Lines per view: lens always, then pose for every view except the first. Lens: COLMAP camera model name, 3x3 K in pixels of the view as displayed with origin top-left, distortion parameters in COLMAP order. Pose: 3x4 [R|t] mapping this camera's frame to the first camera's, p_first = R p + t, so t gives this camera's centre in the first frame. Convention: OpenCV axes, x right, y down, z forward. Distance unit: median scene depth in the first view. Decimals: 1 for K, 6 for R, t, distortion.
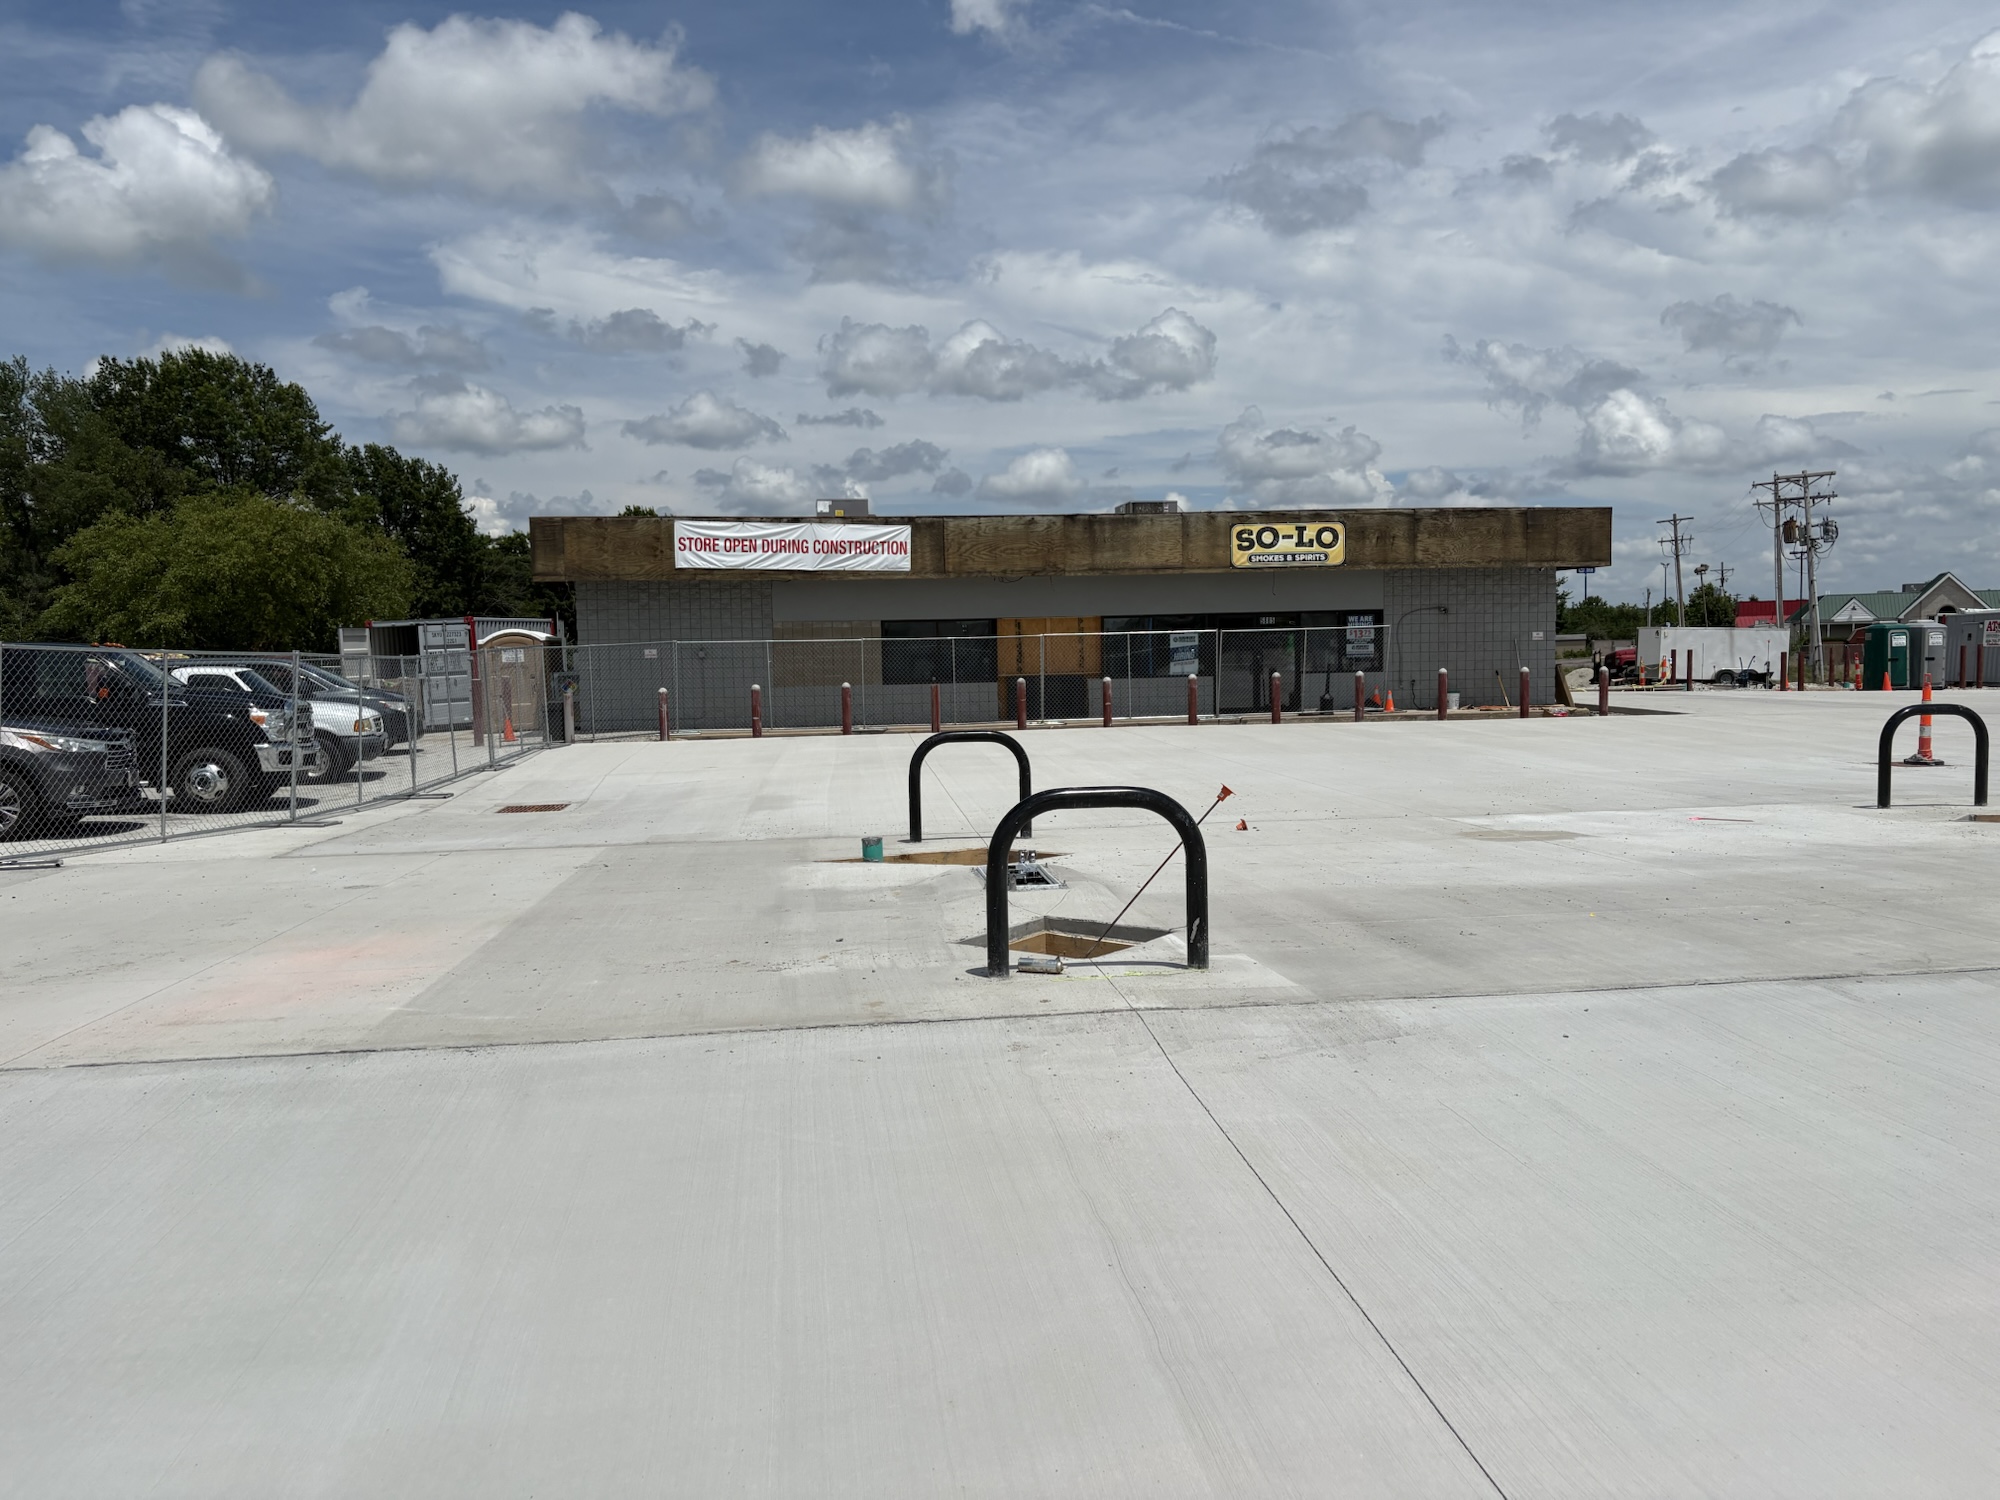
lens RADIAL K [[1462.5, 0, 1055.8], [0, 1462.5, 767.4], [0, 0, 1]] dist [0.104208, -0.137239]
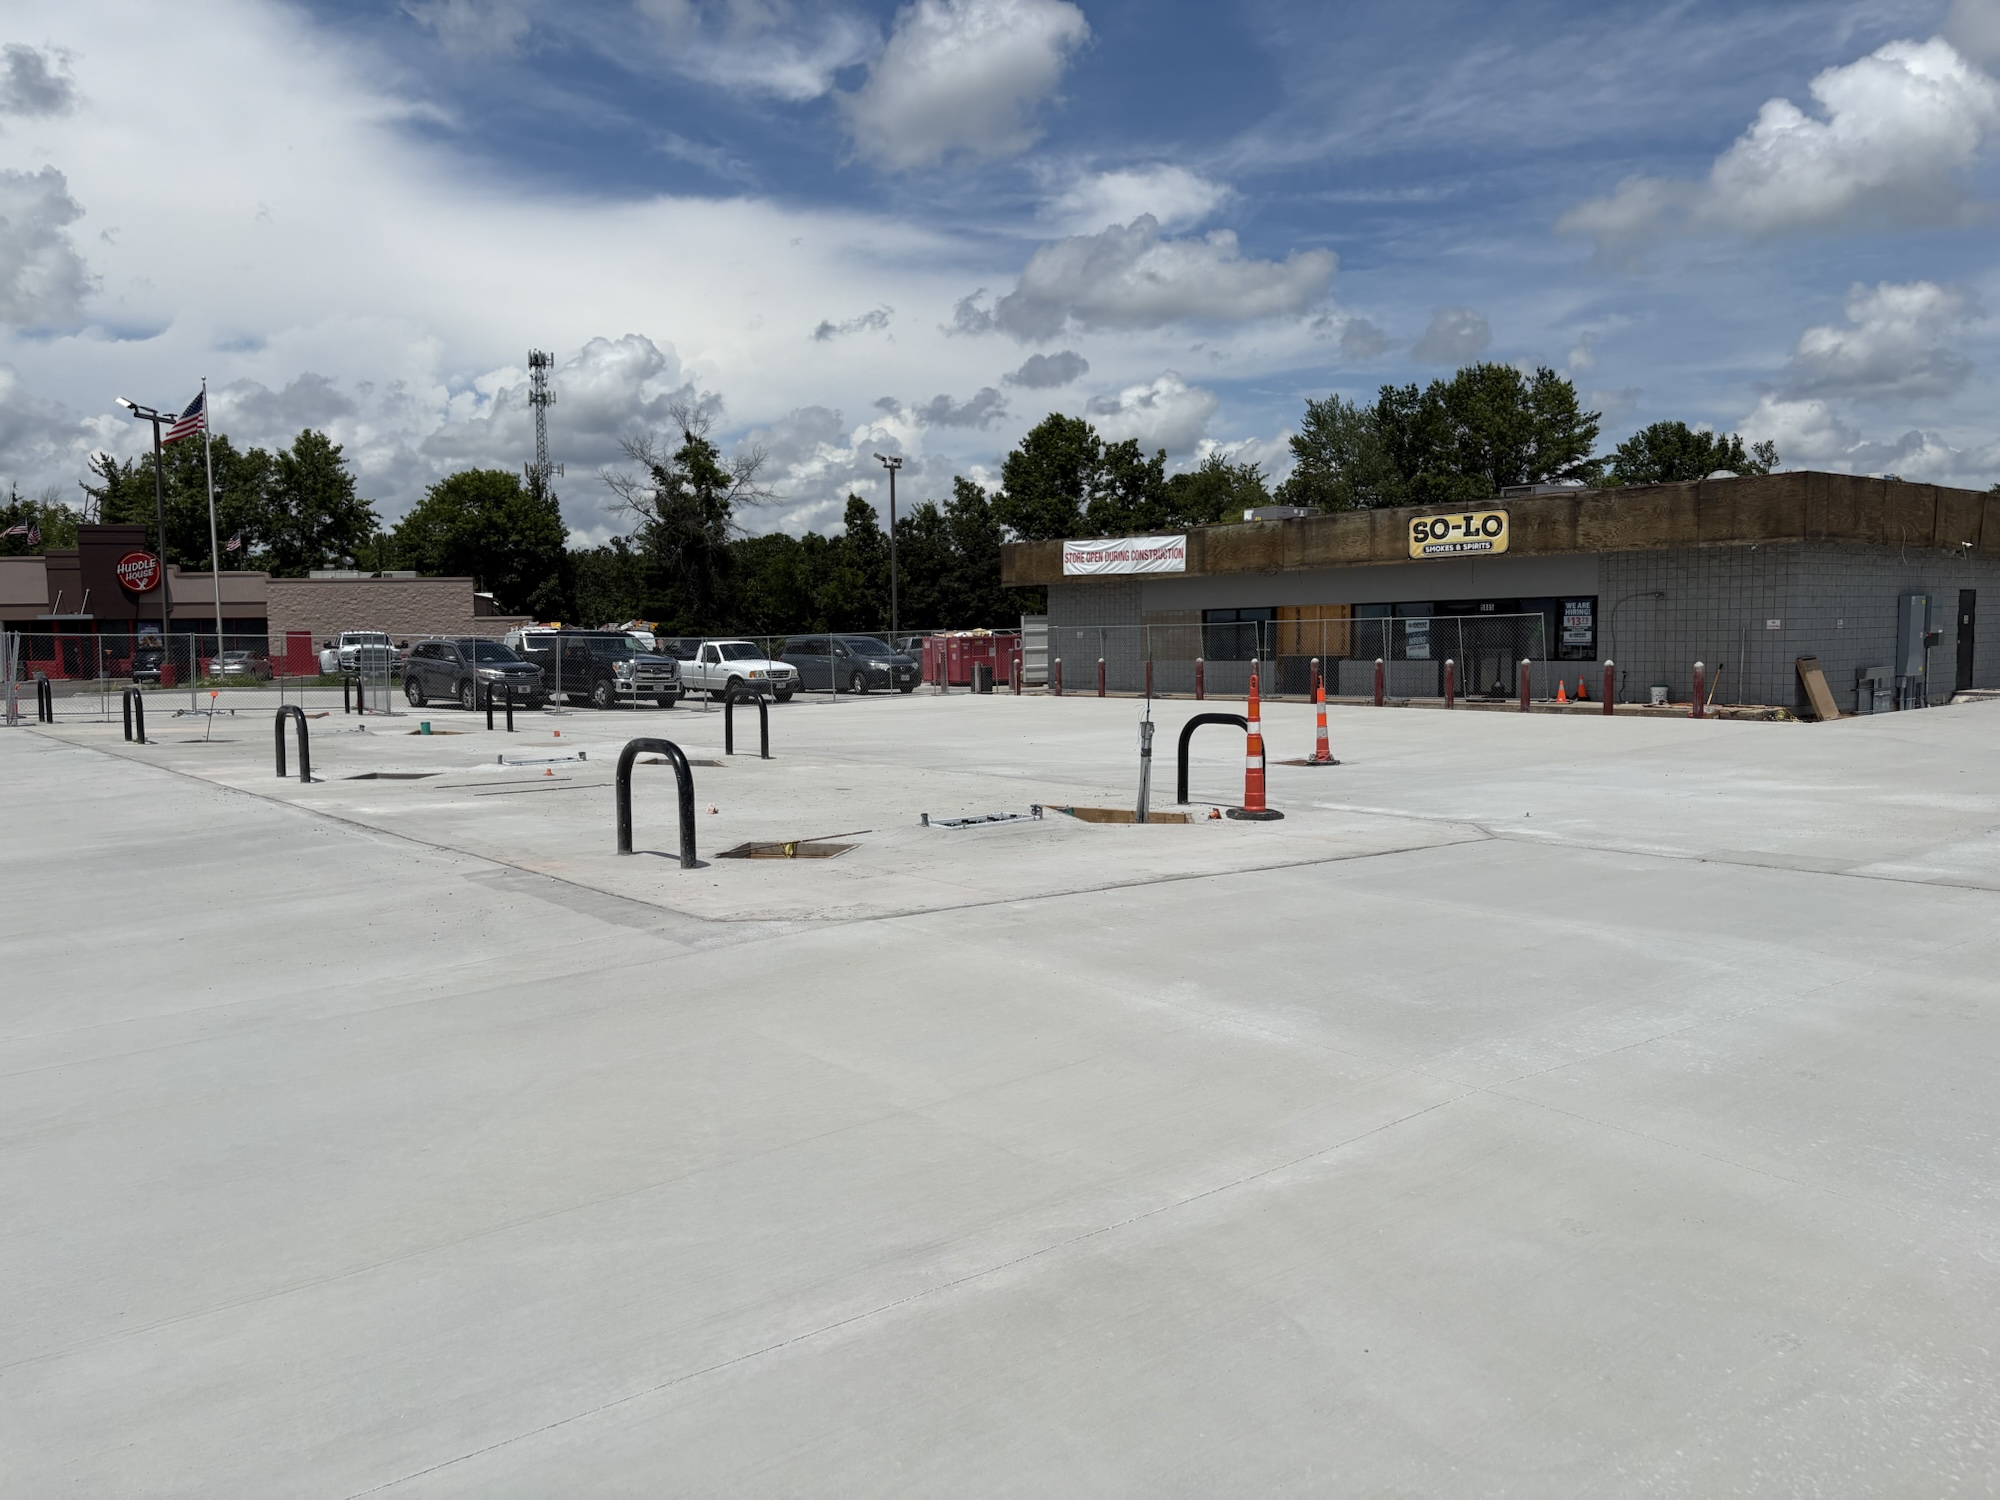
lens RADIAL K [[1483.4, 0, 1000.0], [0, 1483.4, 750.0], [0, 0, 1]] dist [0.057993, -0.056271]
pose [[0.540293, 0.078255, -0.837830, 0.863983], [-0.067926, 0.996473, 0.049269, -0.031422], [0.838731, 0.030290, 0.543703, 0.170407]]
